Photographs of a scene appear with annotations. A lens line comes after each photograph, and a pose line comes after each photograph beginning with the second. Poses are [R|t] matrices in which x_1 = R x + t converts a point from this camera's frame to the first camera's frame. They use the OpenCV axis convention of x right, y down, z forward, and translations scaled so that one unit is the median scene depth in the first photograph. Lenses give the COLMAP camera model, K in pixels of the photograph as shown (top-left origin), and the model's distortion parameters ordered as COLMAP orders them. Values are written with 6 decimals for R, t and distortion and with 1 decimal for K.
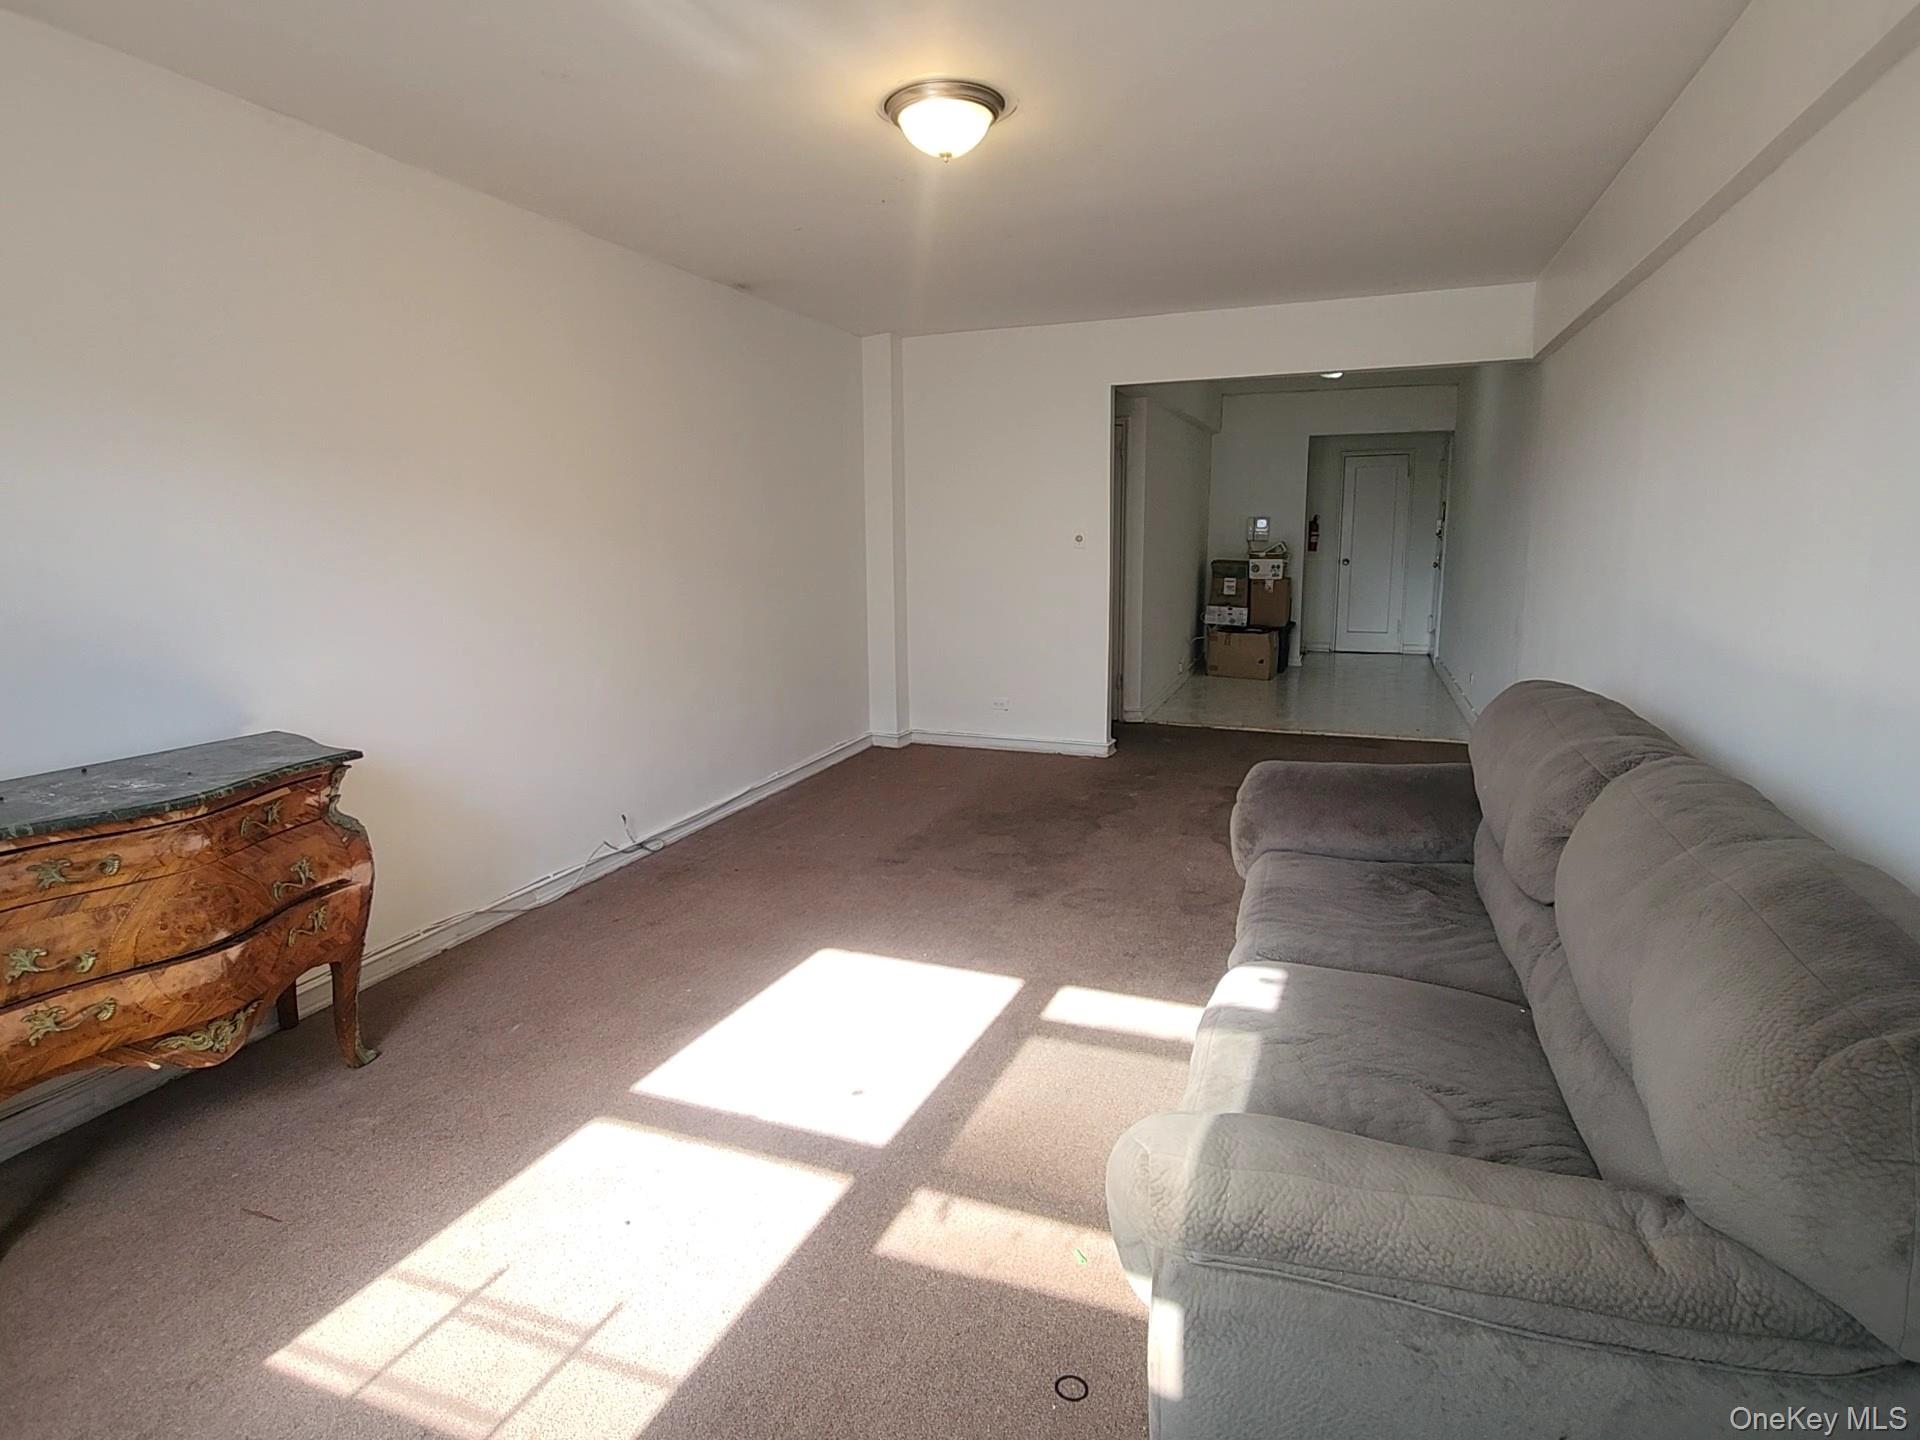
lens RADIAL K [[990.7, 0, 960.0], [0, 990.7, 720.0], [0, 0, 1]] dist [-0.013900, -0.000501]
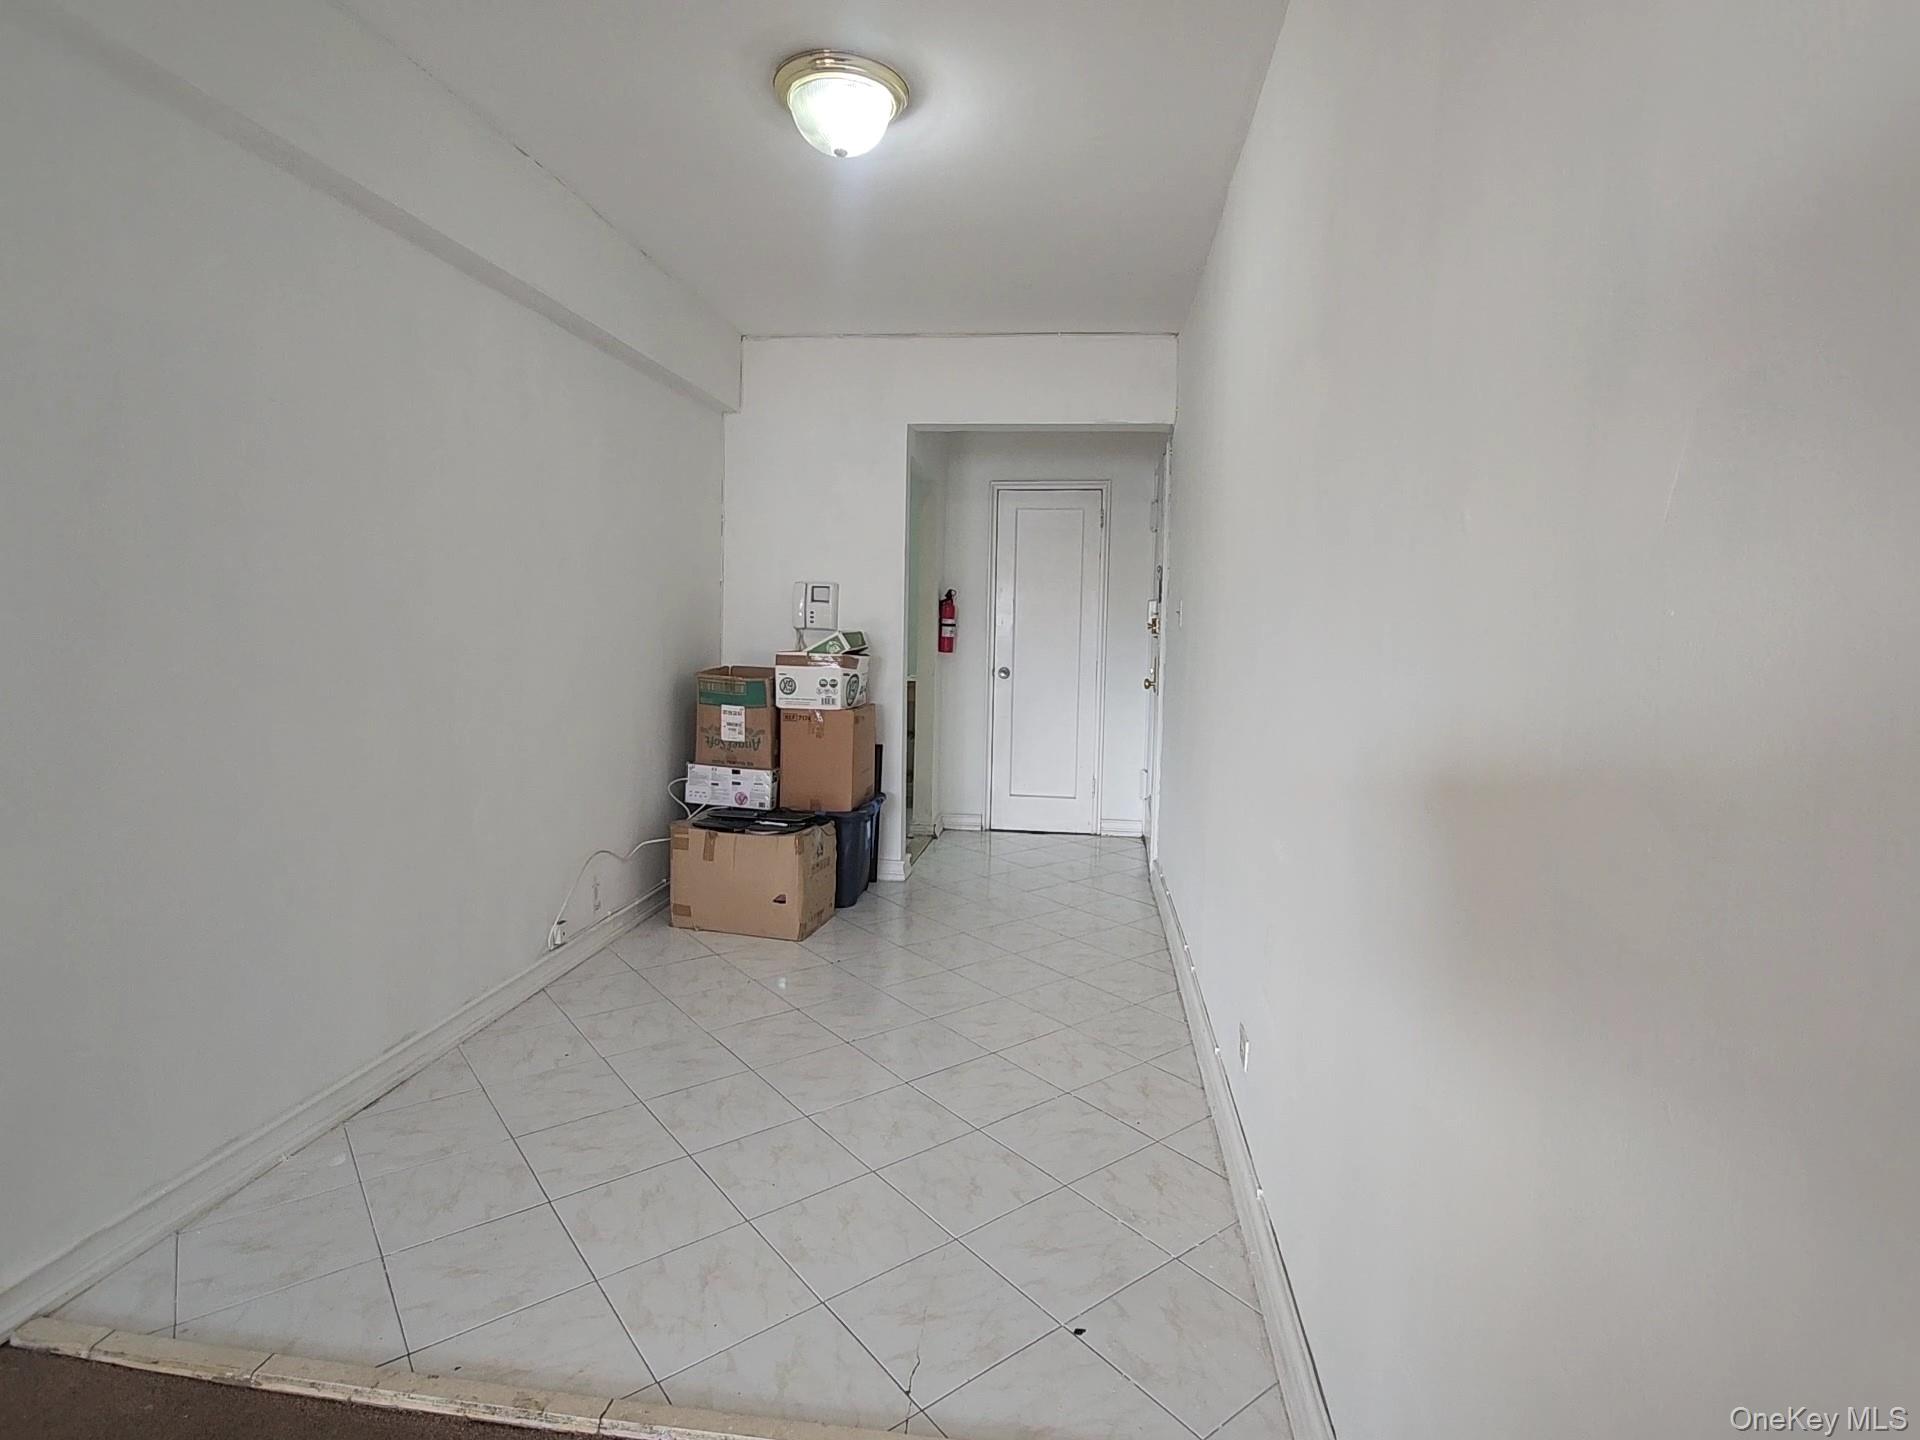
lens RADIAL K [[990.7, 0, 960.0], [0, 990.7, 720.0], [0, 0, 1]] dist [-0.013900, -0.000501]
pose [[0.969591, 0.011974, 0.244438, 0.261000], [0.011389, 0.995513, -0.093940, -0.091859], [-0.244466, 0.093867, 0.965104, 0.527659]]
